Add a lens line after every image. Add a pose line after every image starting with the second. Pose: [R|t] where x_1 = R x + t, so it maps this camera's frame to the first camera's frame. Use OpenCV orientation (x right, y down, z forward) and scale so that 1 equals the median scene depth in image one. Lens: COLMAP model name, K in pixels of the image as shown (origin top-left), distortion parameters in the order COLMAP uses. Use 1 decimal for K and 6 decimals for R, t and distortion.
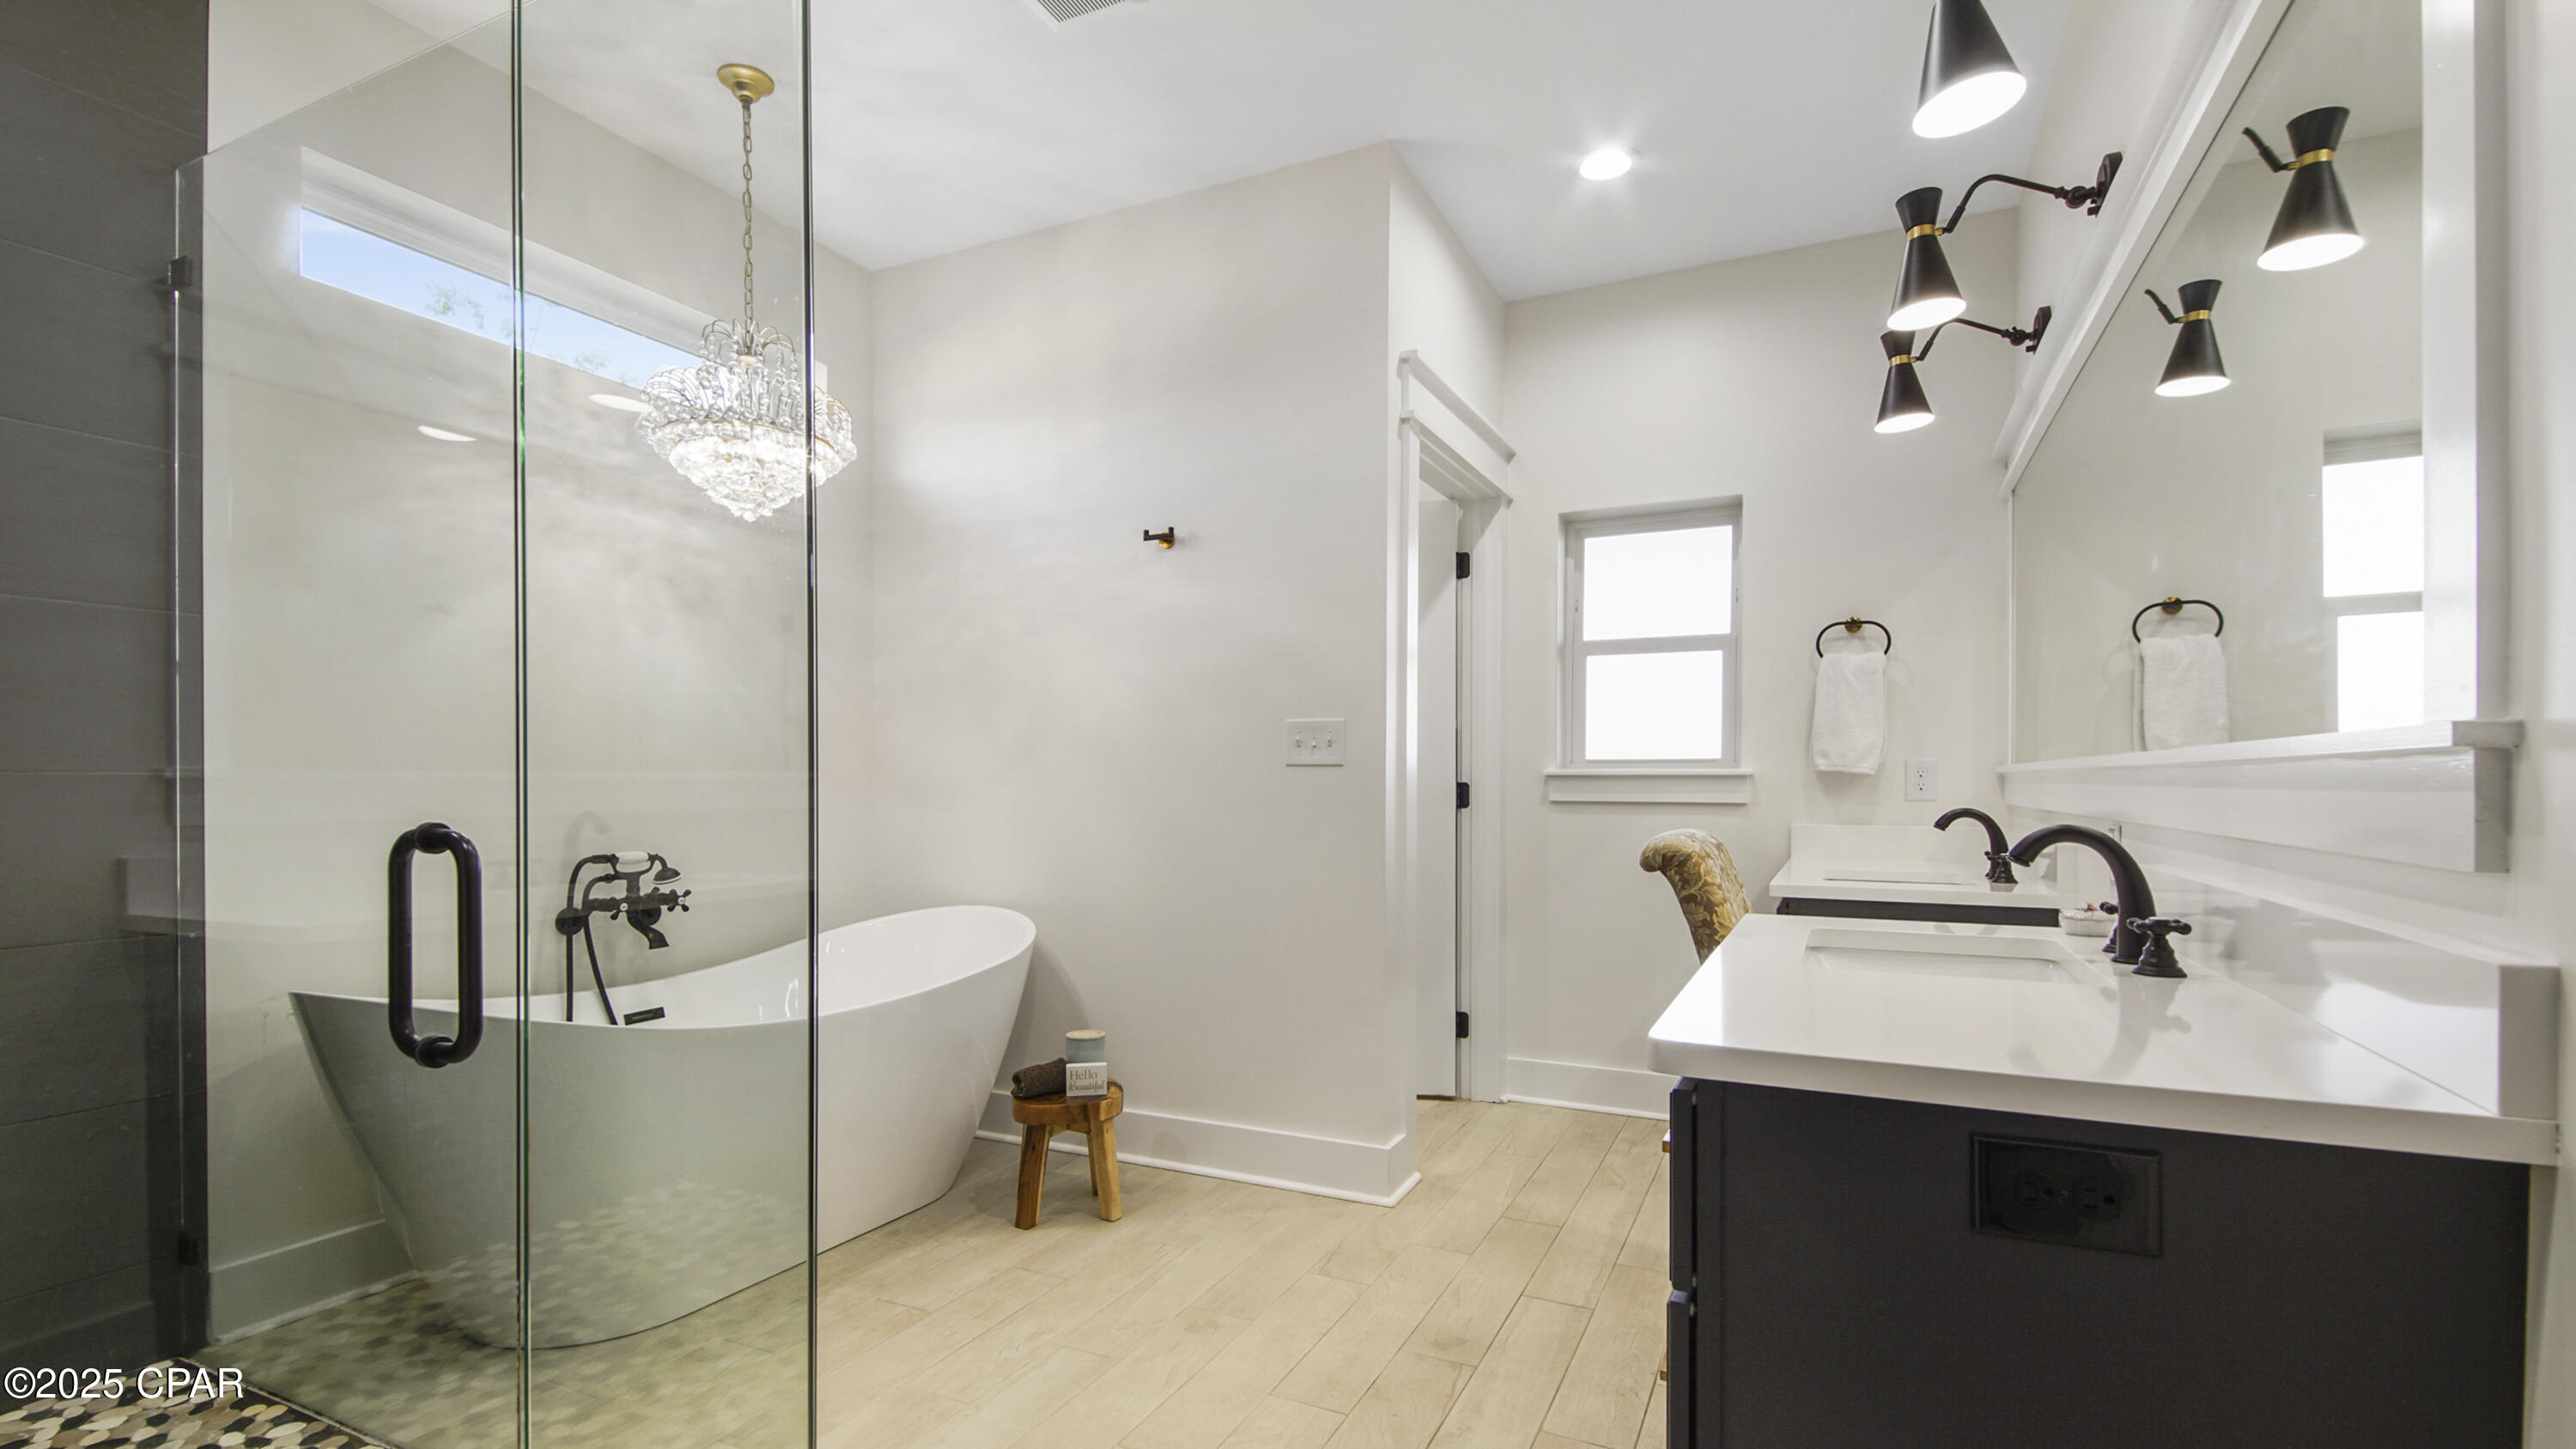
lens RADIAL K [[1173.9, 0, 1285.5], [0, 1173.9, 810.9], [0, 0, 1]] dist [0.028152, -0.016176]
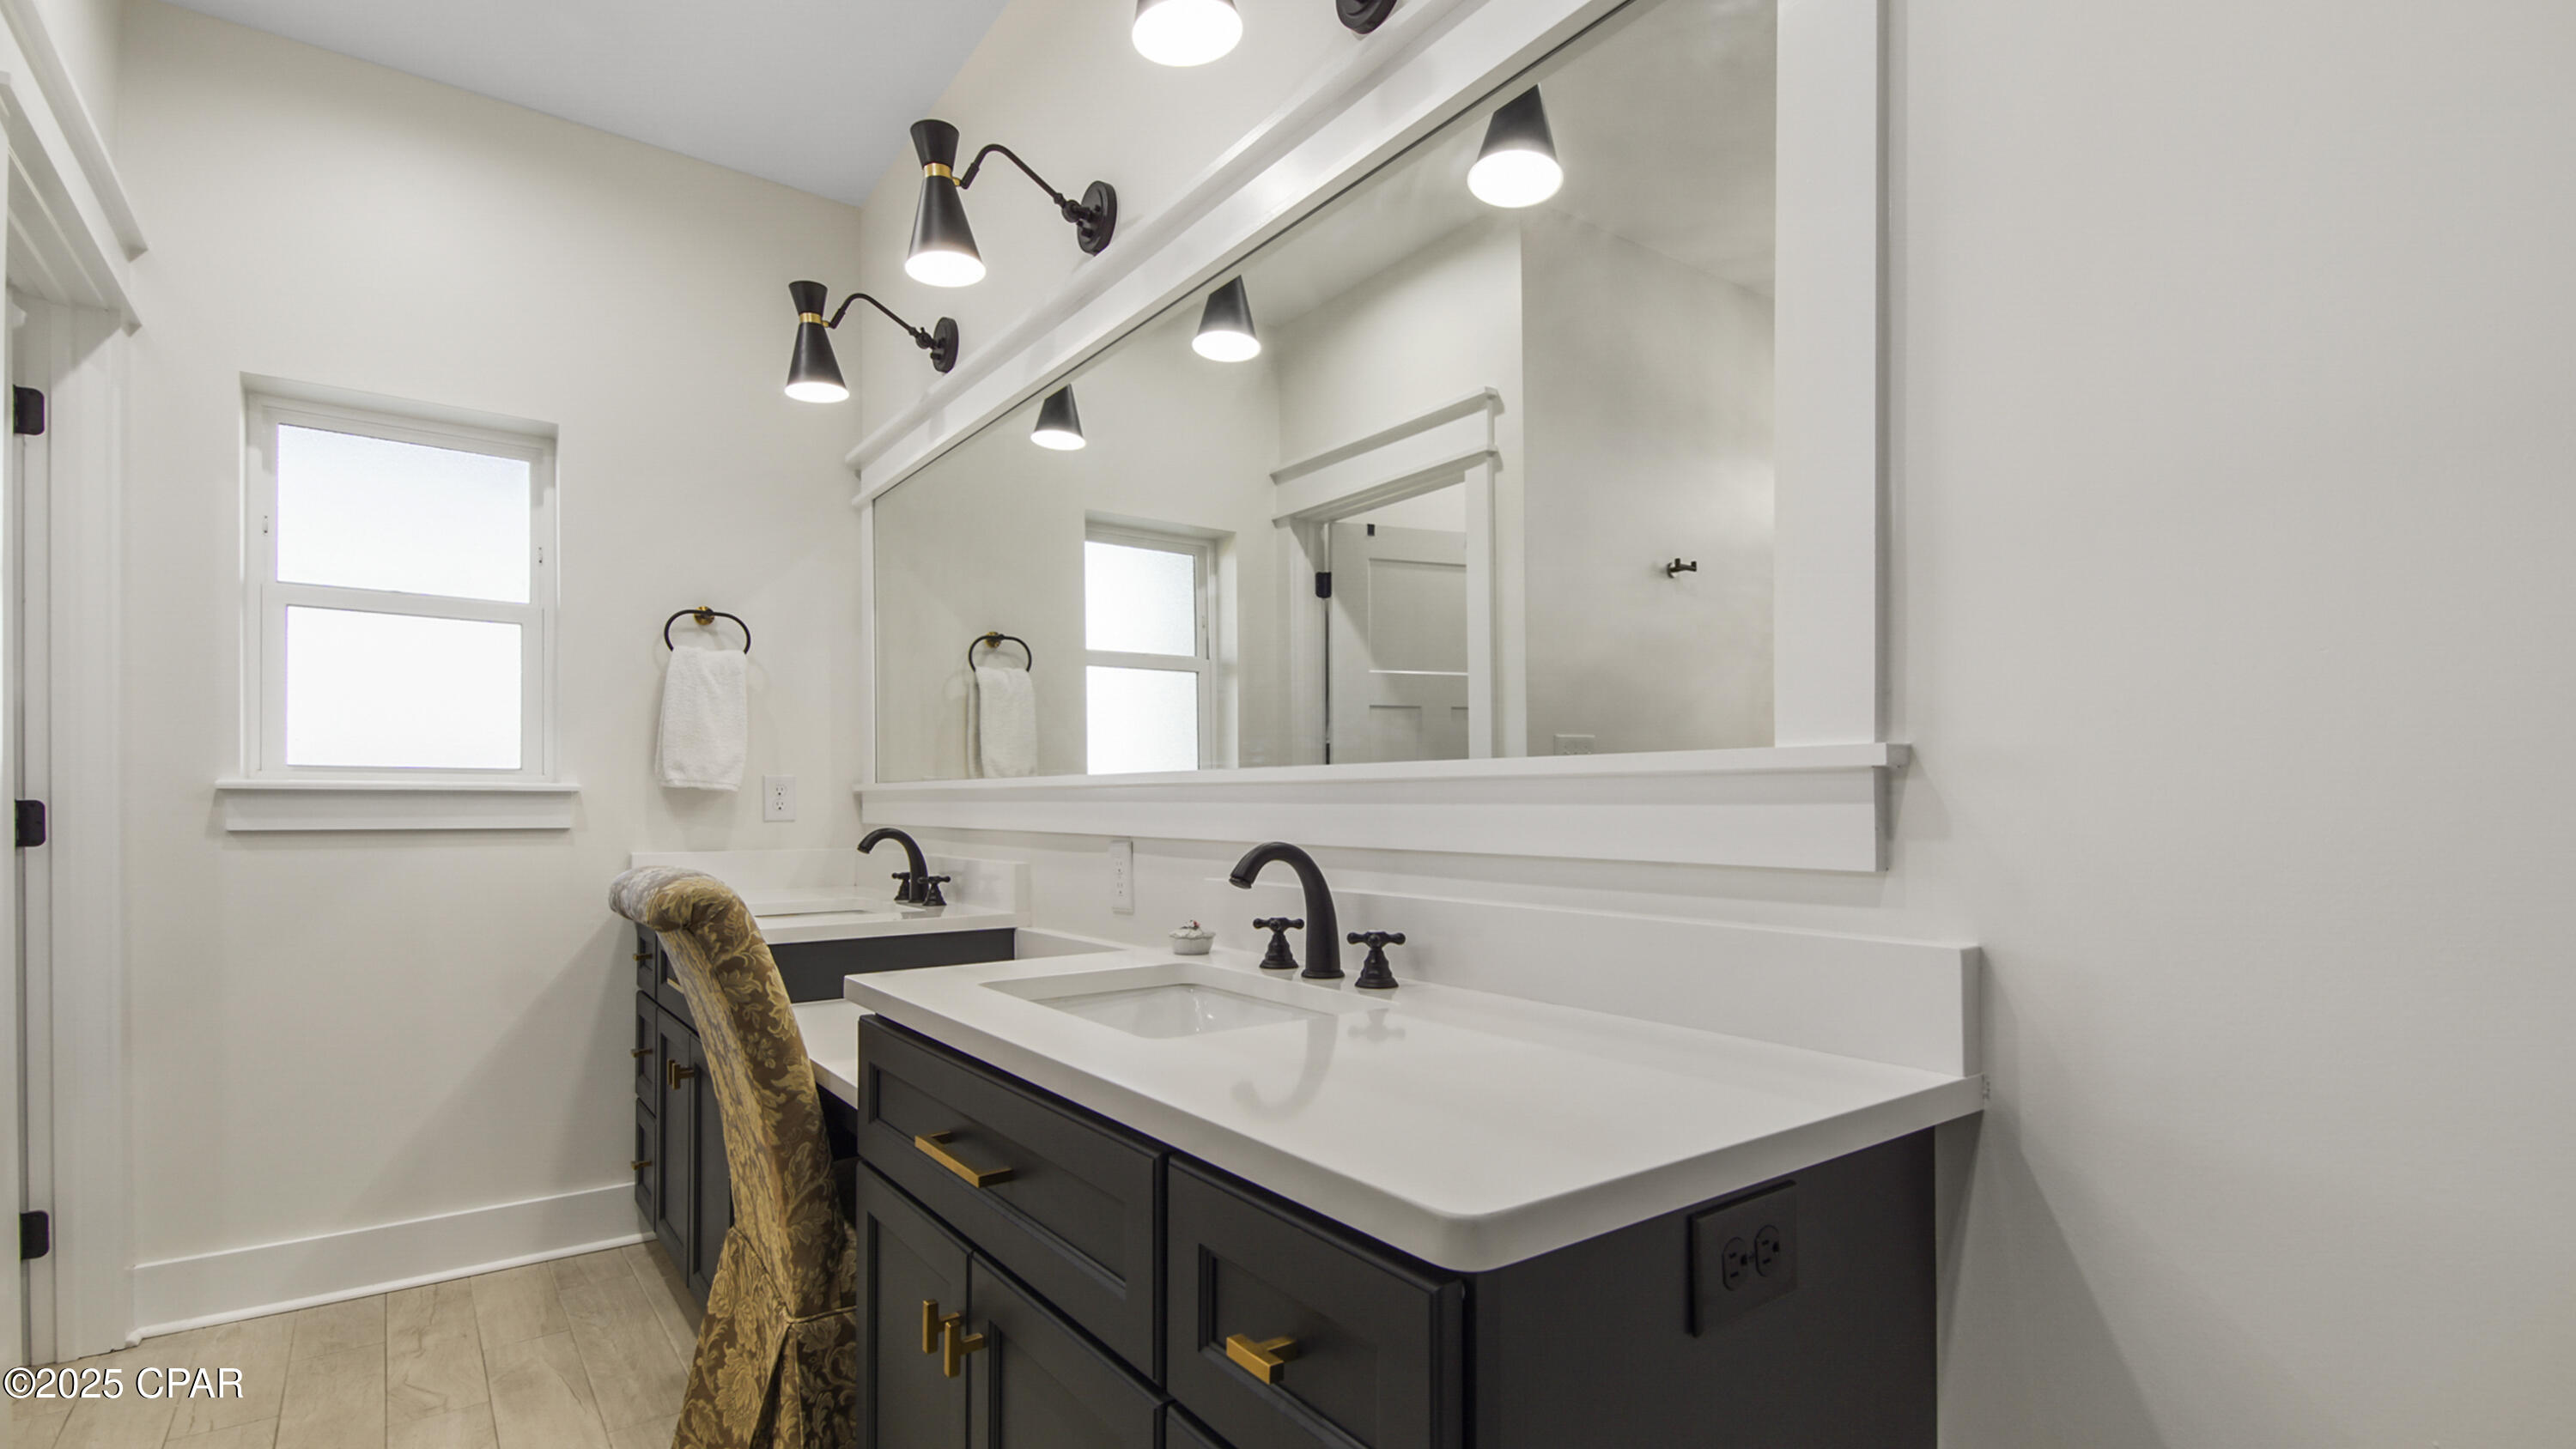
lens RADIAL K [[1173.5, 0, 1285.5], [0, 1173.5, 810.9], [0, 0, 1]] dist [0.028152, -0.016176]
pose [[0.465168, -0.005884, 0.885203, -0.077907], [0.021726, 0.999753, -0.004772, -0.004075], [-0.884956, 0.021452, 0.465181, 0.239573]]
